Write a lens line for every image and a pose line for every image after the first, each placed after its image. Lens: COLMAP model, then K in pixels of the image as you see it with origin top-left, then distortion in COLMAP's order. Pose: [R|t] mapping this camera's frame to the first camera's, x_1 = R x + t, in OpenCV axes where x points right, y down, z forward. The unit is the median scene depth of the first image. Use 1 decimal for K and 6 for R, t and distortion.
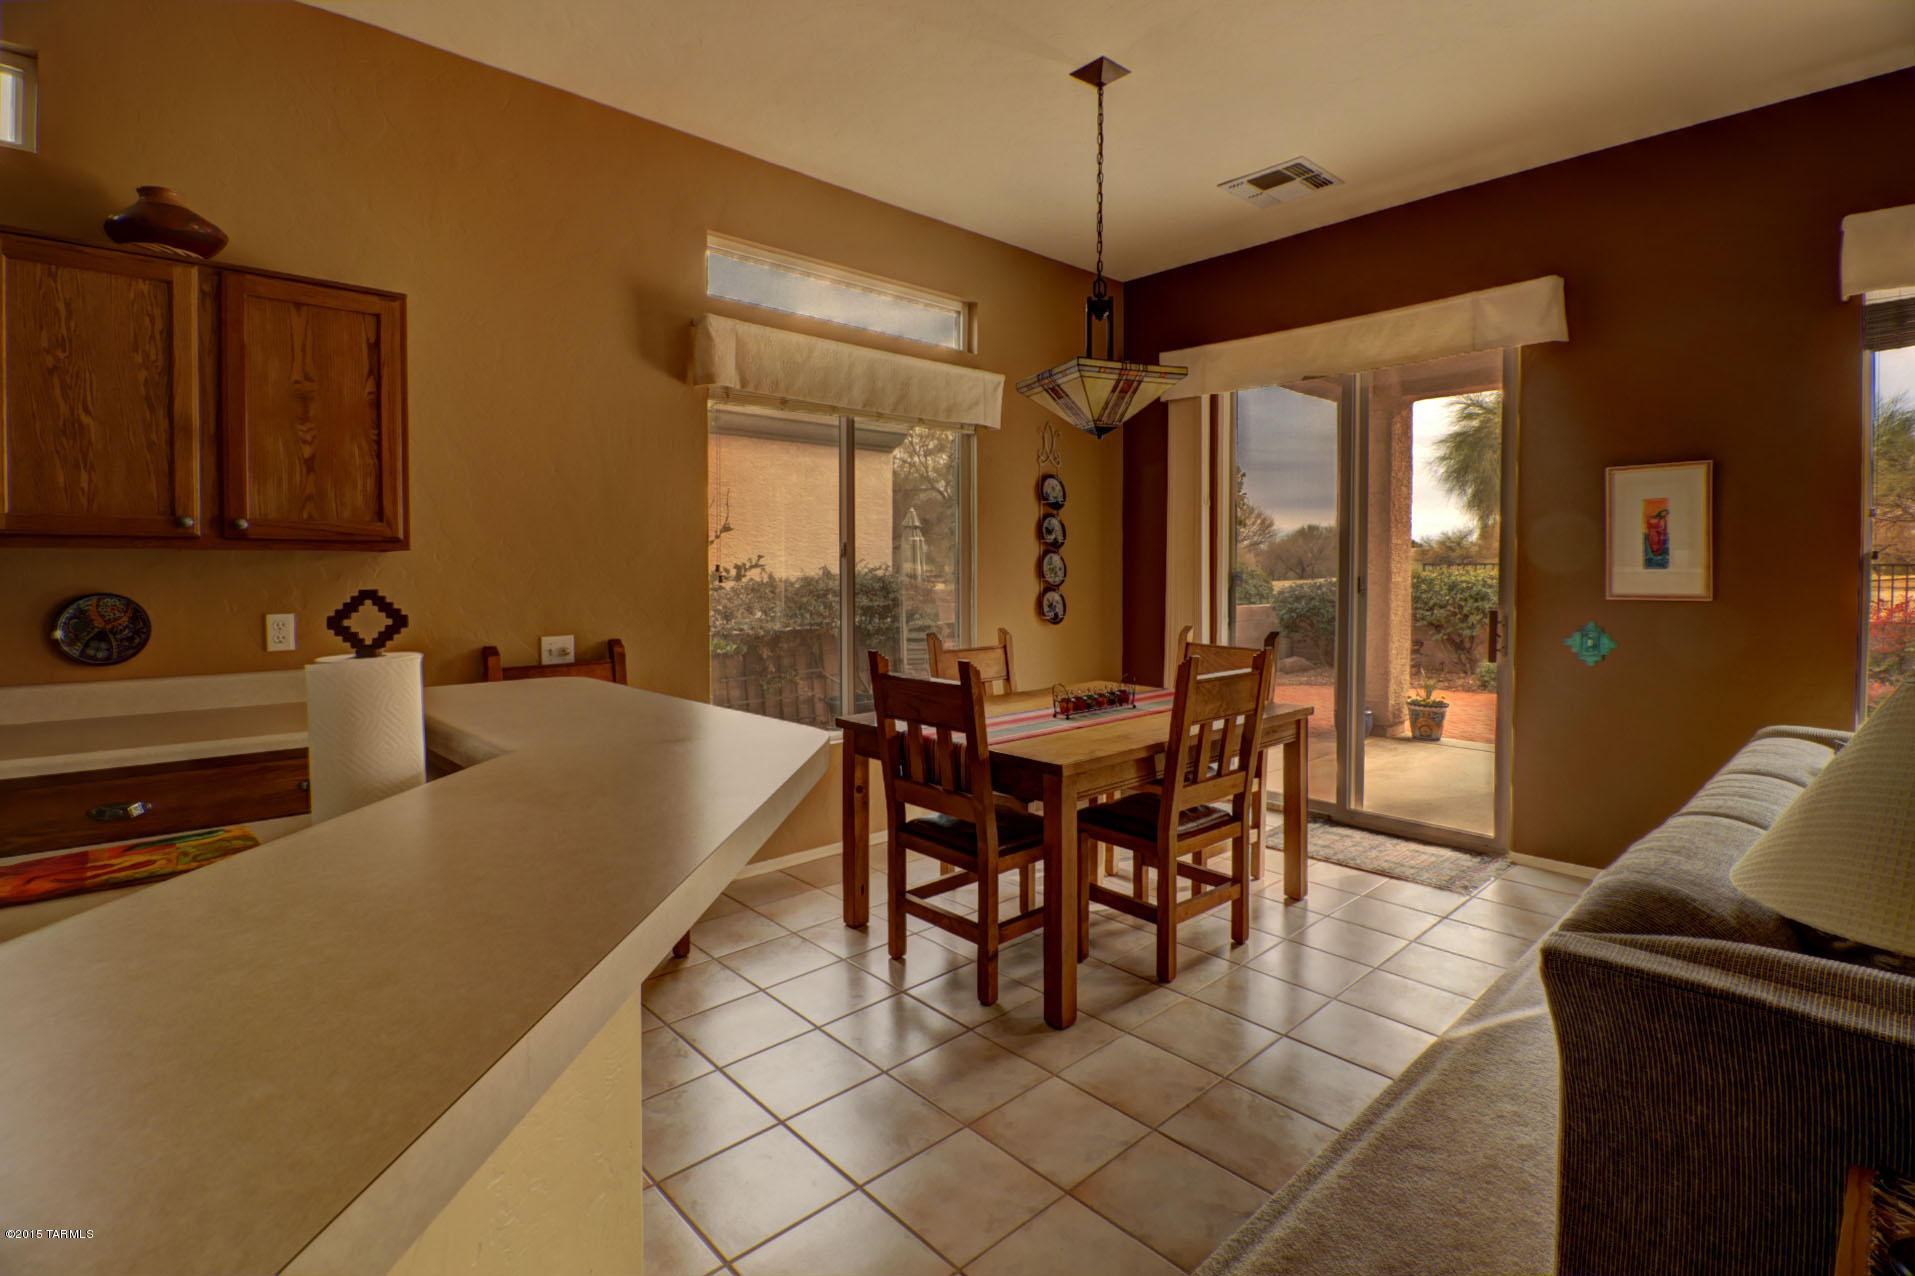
lens RADIAL K [[898.9, 0, 946.6], [0, 898.9, 624.3], [0, 0, 1]] dist [-0.009696, -0.010741]
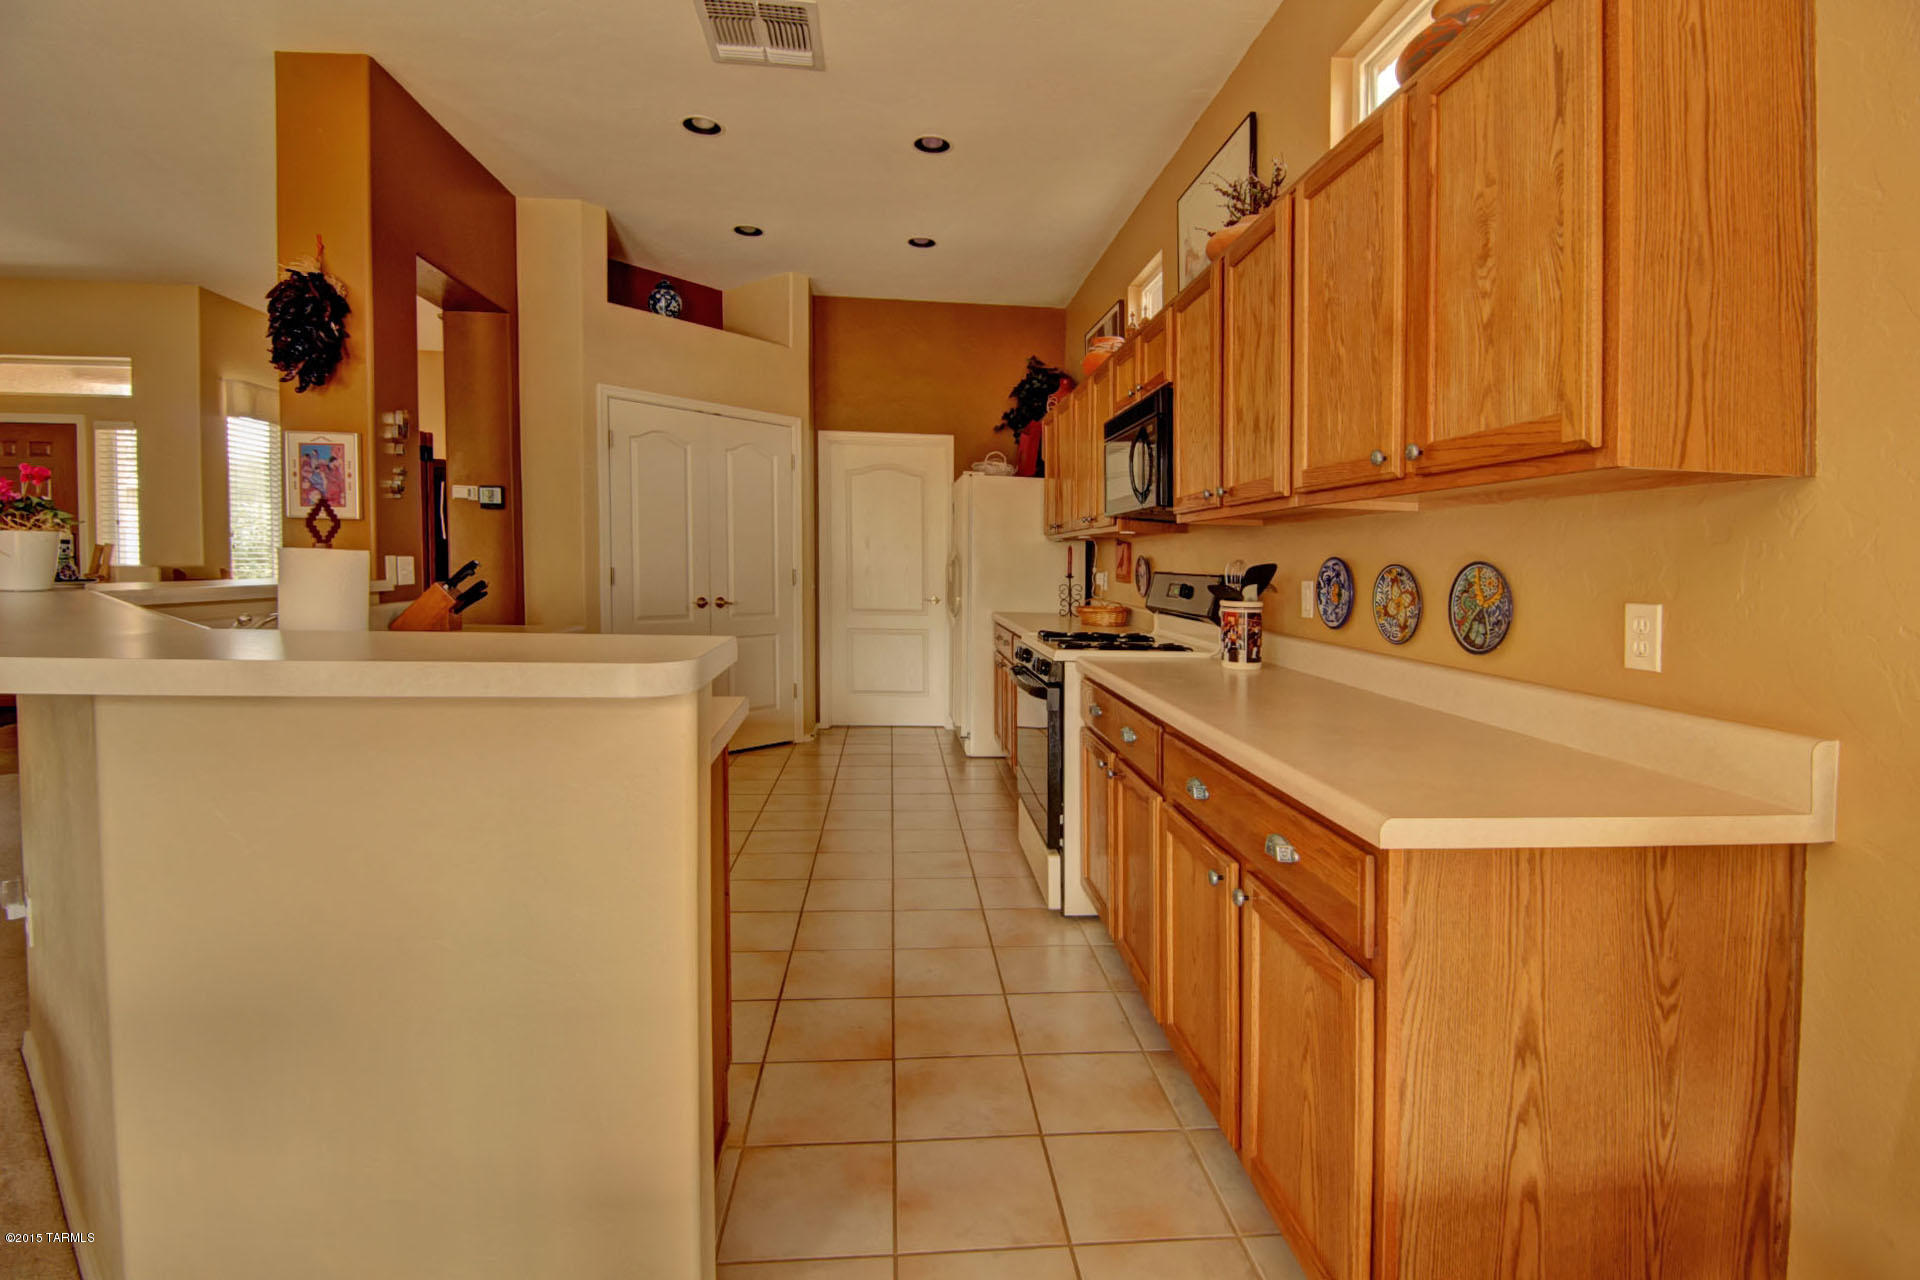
lens RADIAL K [[882.8, 0, 929.1], [0, 882.8, 573.3], [0, 0, 1]] dist [-0.013821, -0.000506]
pose [[-0.616344, -0.007150, -0.787445, -0.034839], [-0.074197, 0.996038, 0.049031, -0.017487], [0.783974, 0.088646, -0.614432, 0.724443]]
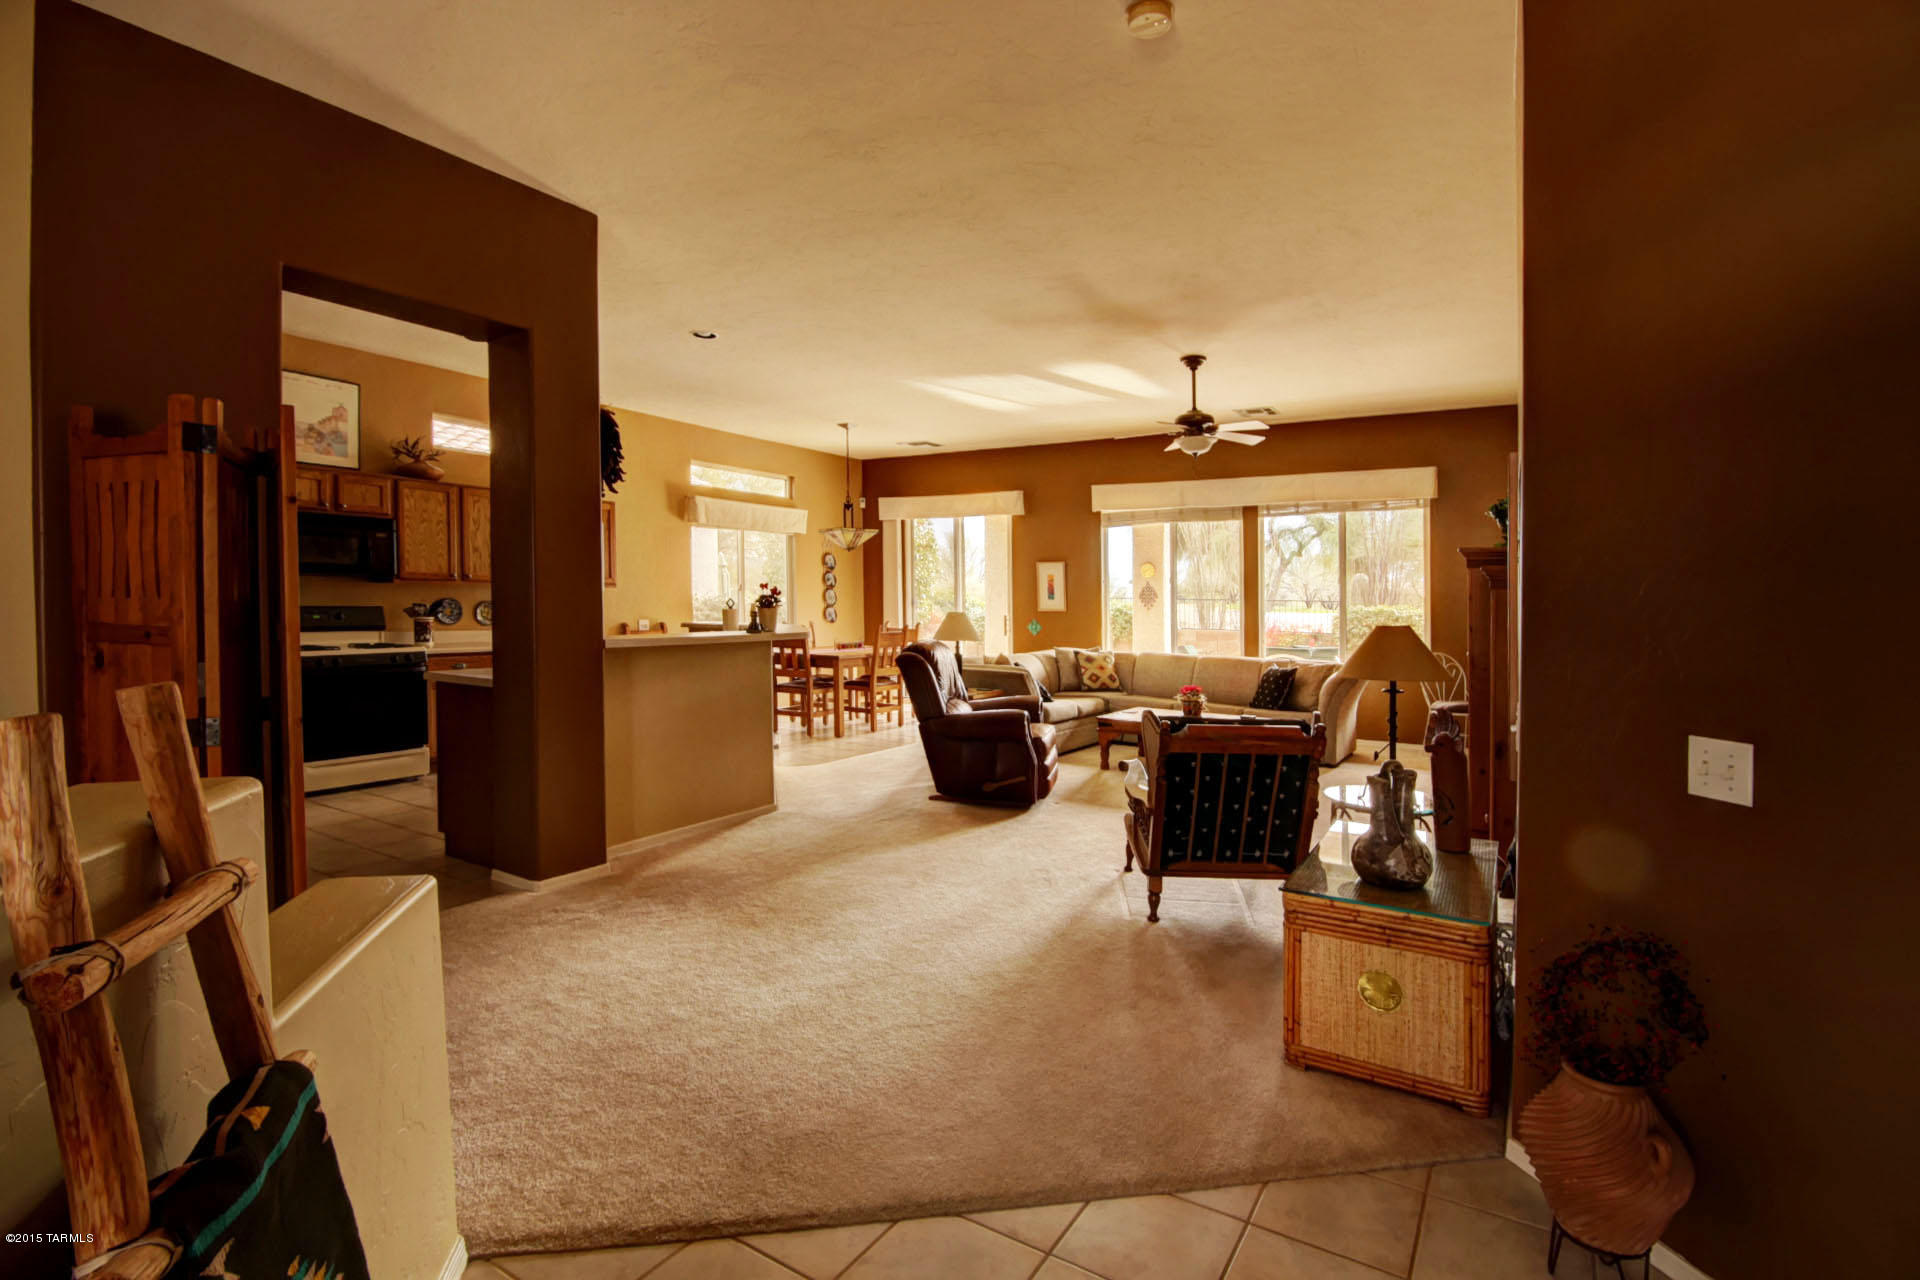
lens RADIAL K [[901.3, 0, 1017.8], [0, 901.3, 658.5], [0, 0, 1]] dist [-0.009696, -0.010741]
pose [[0.943241, -0.009367, 0.331977, -0.242210], [0.007959, 0.999953, 0.005600, 0.105530], [-0.332014, -0.002640, 0.943271, -1.635351]]
